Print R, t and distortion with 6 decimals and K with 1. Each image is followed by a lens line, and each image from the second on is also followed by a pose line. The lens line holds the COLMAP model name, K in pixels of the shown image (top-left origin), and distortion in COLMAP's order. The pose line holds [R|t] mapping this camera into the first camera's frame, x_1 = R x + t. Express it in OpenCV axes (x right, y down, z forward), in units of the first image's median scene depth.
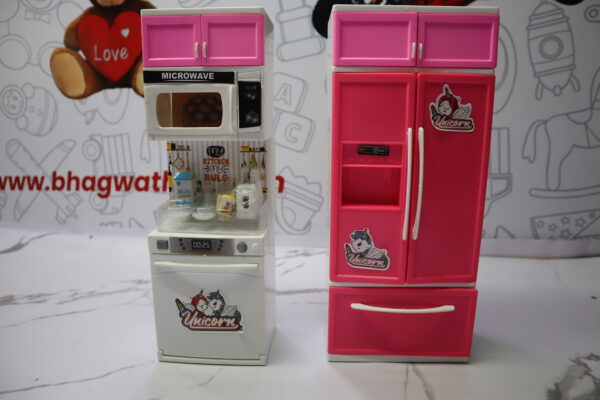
lens RADIAL K [[422.5, 0, 305.3], [0, 422.5, 199.0], [0, 0, 1]] dist [-0.119863, 0.079618]
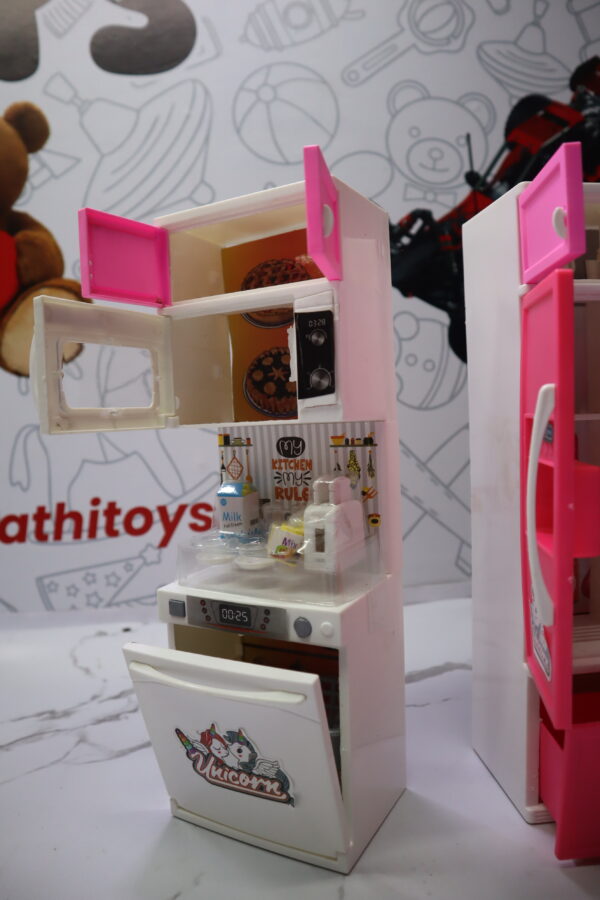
lens RADIAL K [[633.8, 0, 300.2], [0, 633.8, 441.0], [0, 0, 1]] dist [-0.119863, 0.079618]
pose [[0.970701, -0.050025, 0.235025, -0.248229], [0.086118, 0.985542, -0.145913, 0.000183], [-0.224328, 0.161878, 0.960975, 0.128710]]
